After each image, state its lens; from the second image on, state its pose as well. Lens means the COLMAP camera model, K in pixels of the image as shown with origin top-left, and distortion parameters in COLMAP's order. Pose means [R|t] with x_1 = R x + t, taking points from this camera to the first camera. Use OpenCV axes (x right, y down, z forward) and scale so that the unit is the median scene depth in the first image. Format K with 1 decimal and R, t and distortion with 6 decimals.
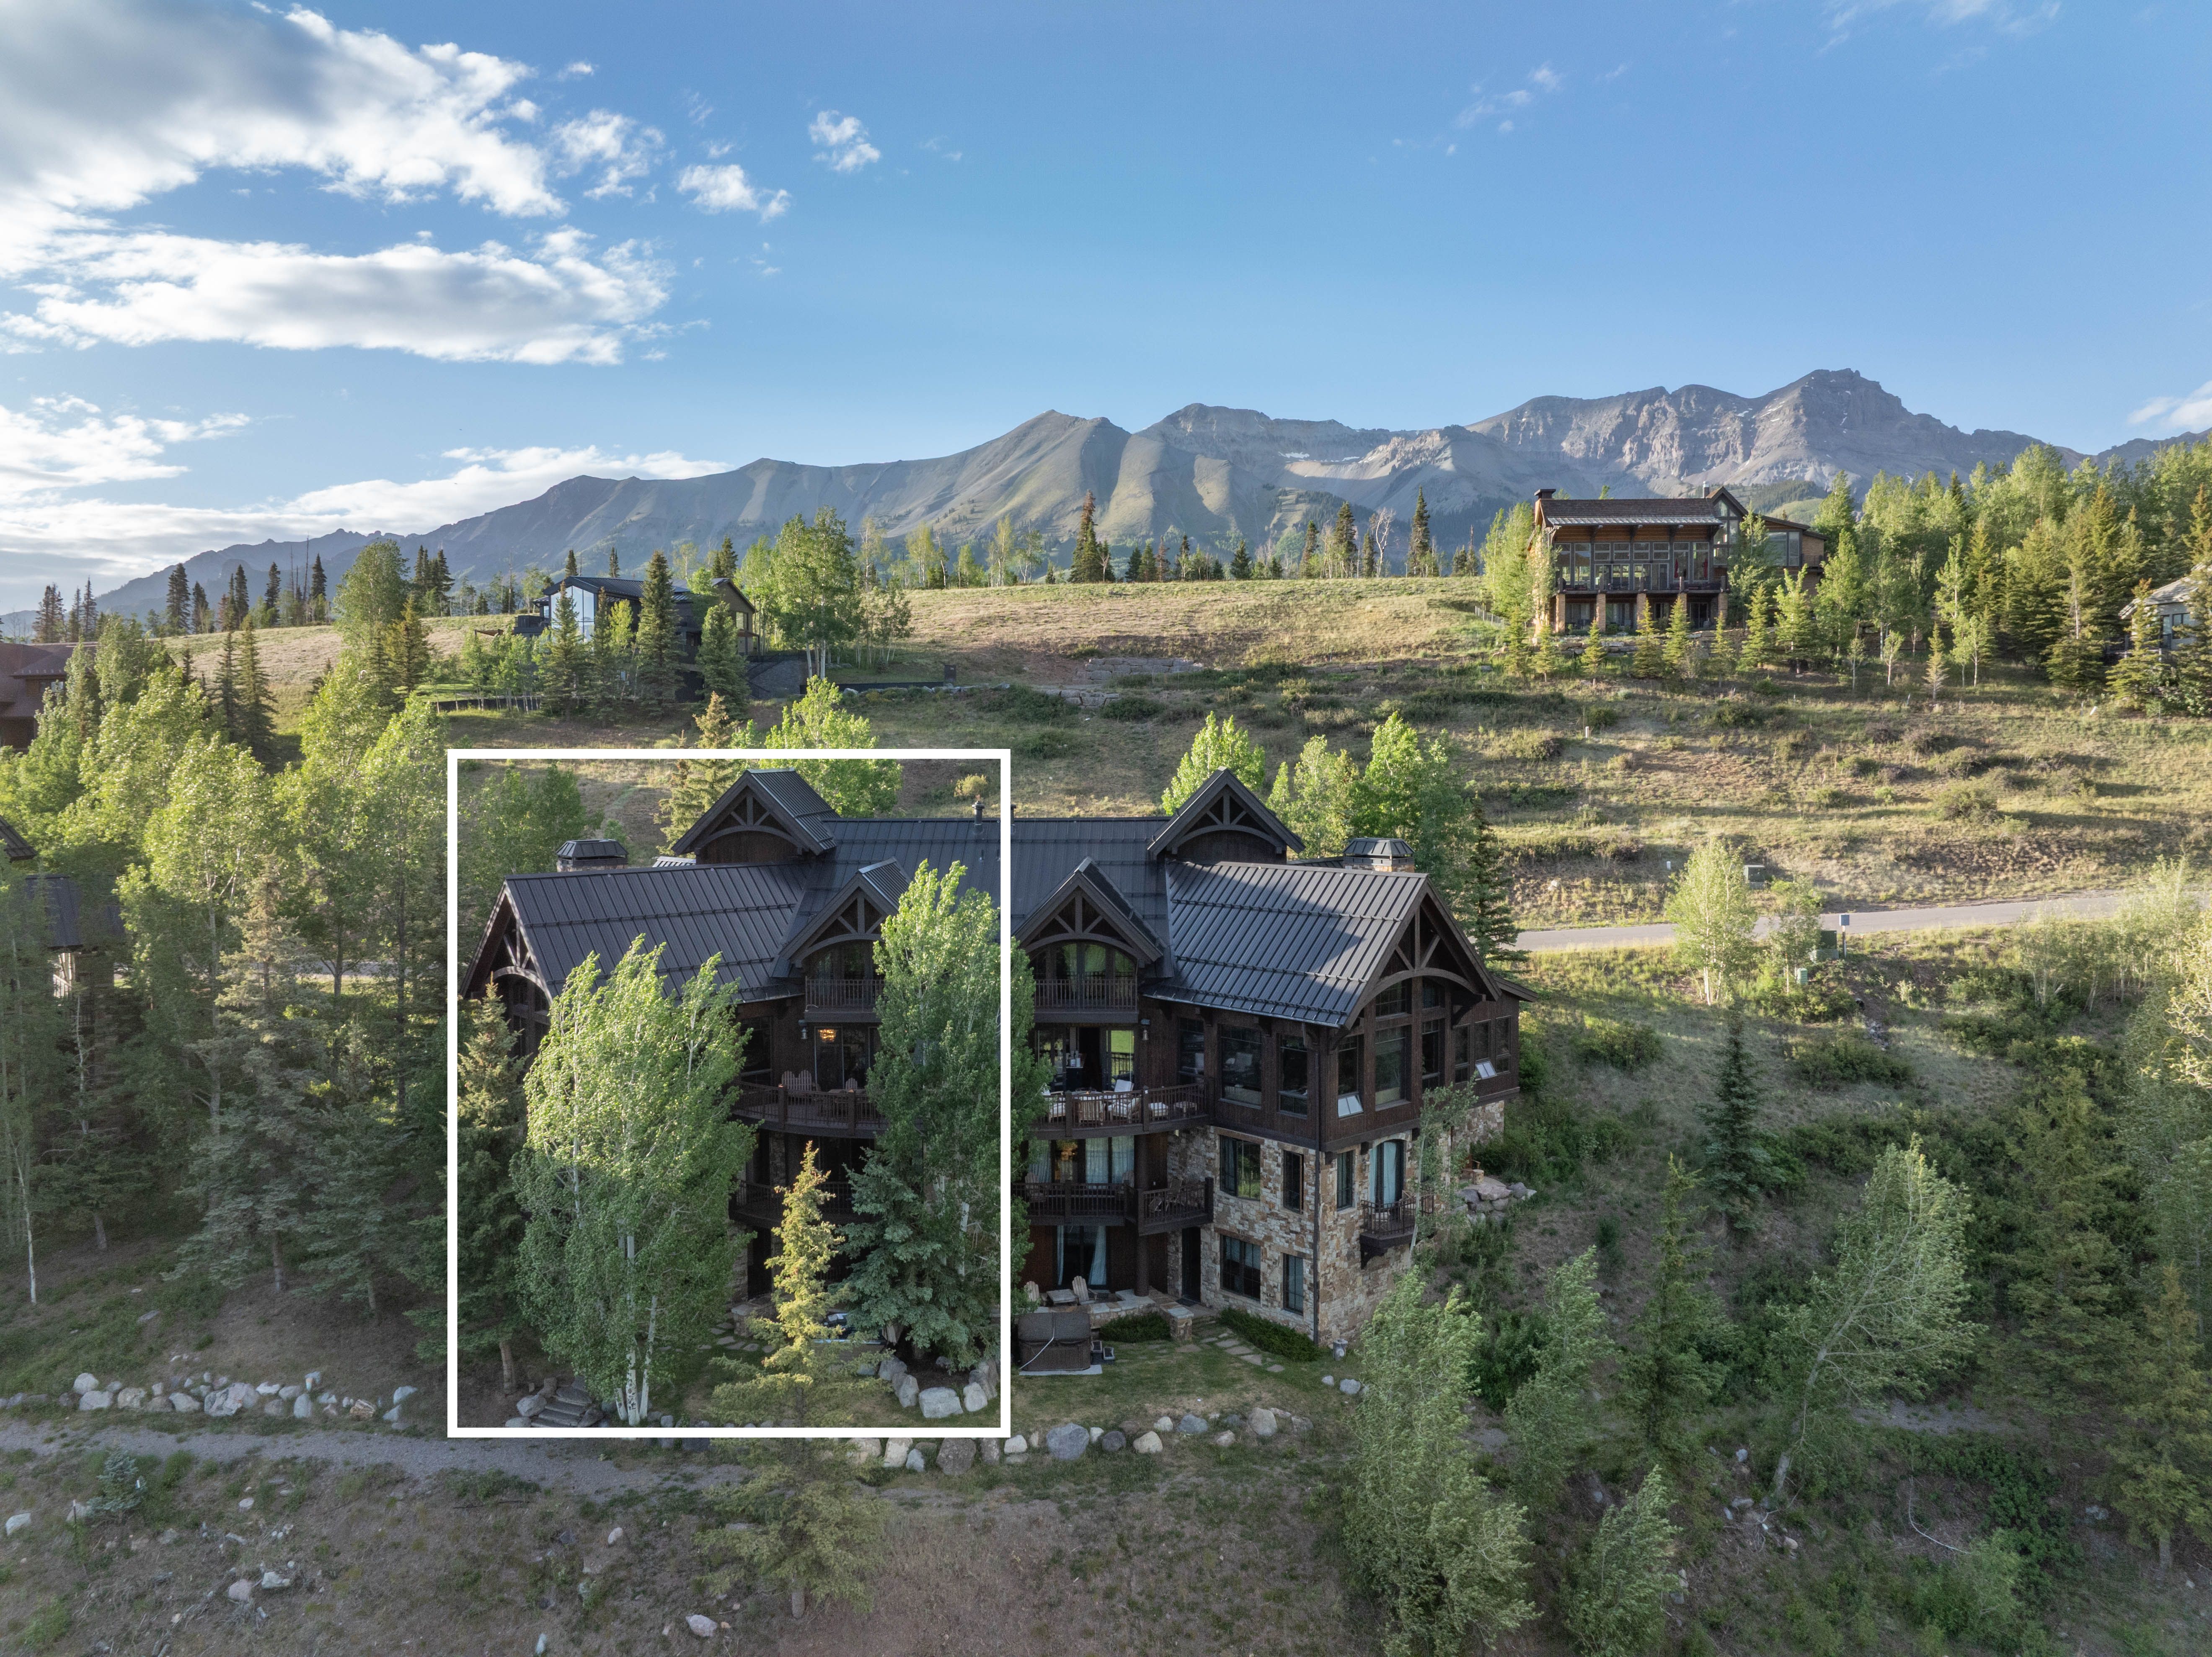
lens RADIAL K [[1562.9, 0, 1093.6], [0, 1562.9, 825.9], [0, 0, 1]] dist [-0.059940, 0.029018]
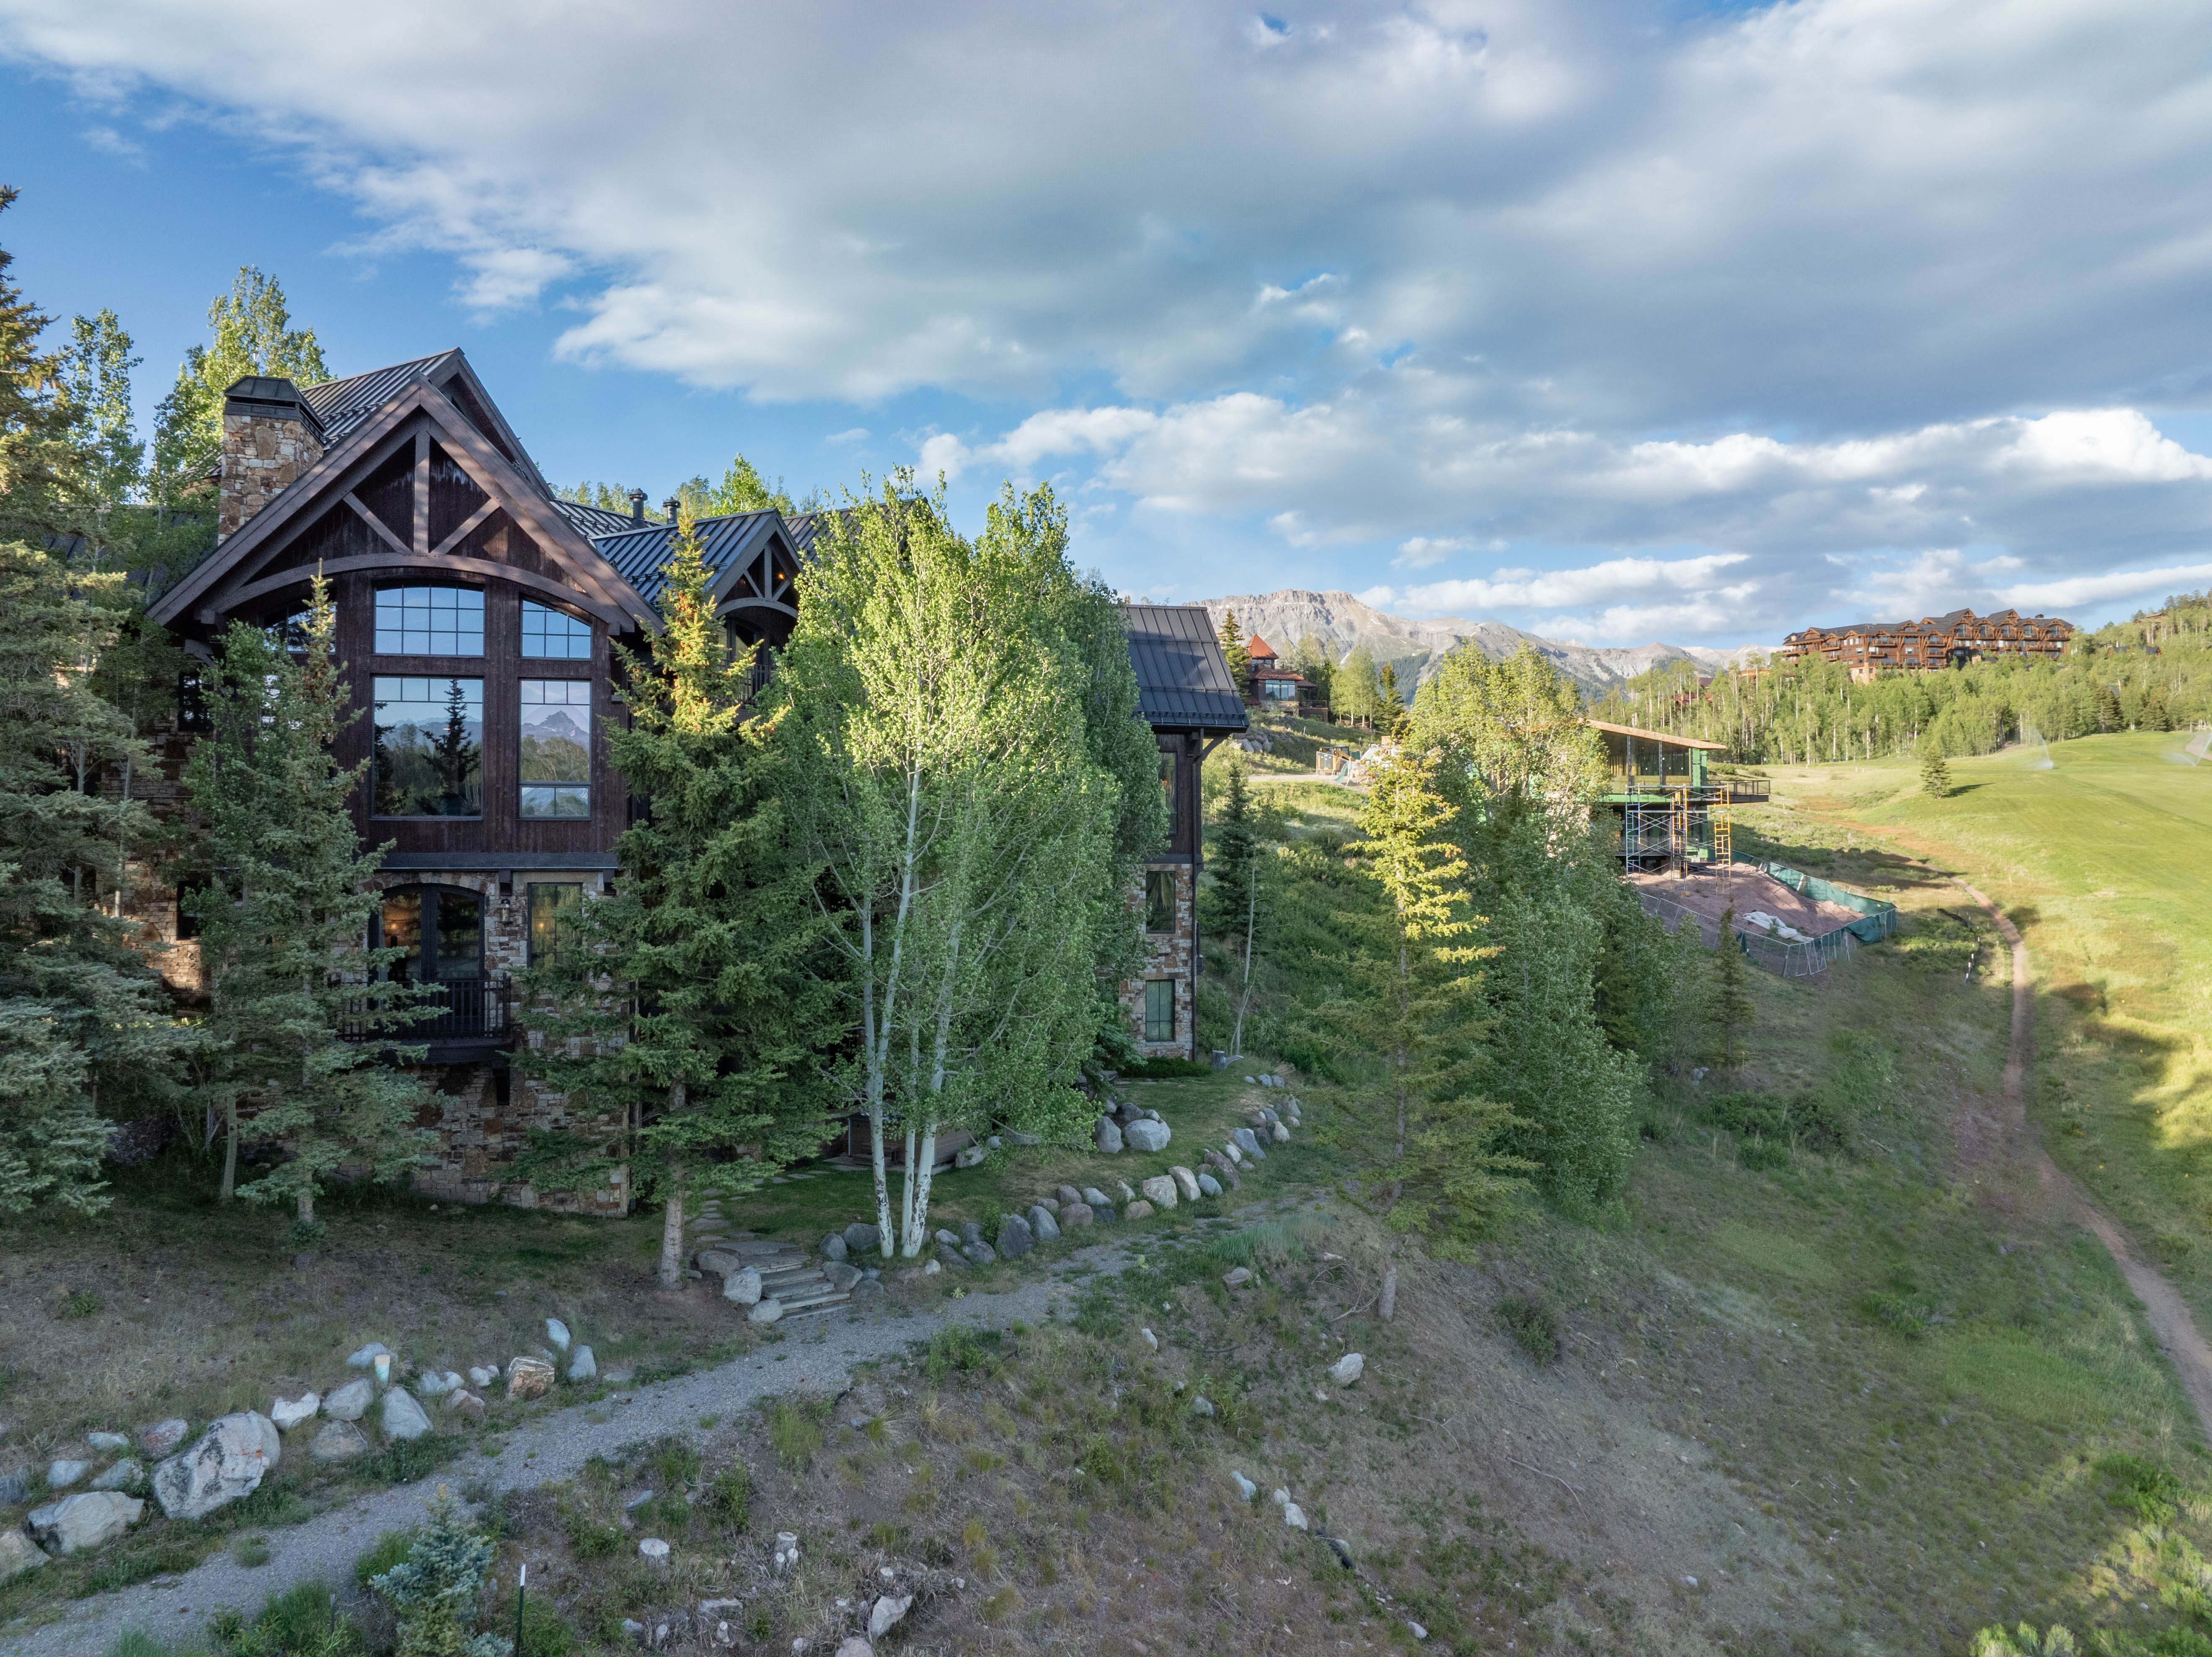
lens RADIAL K [[1562.9, 0, 1093.6], [0, 1562.9, 825.9], [0, 0, 1]] dist [-0.059940, 0.029018]
pose [[0.477553, 0.021399, 0.878343, -0.336557], [0.039859, 0.998146, -0.045989, 0.101295], [-0.877699, 0.056972, 0.475814, 0.257715]]
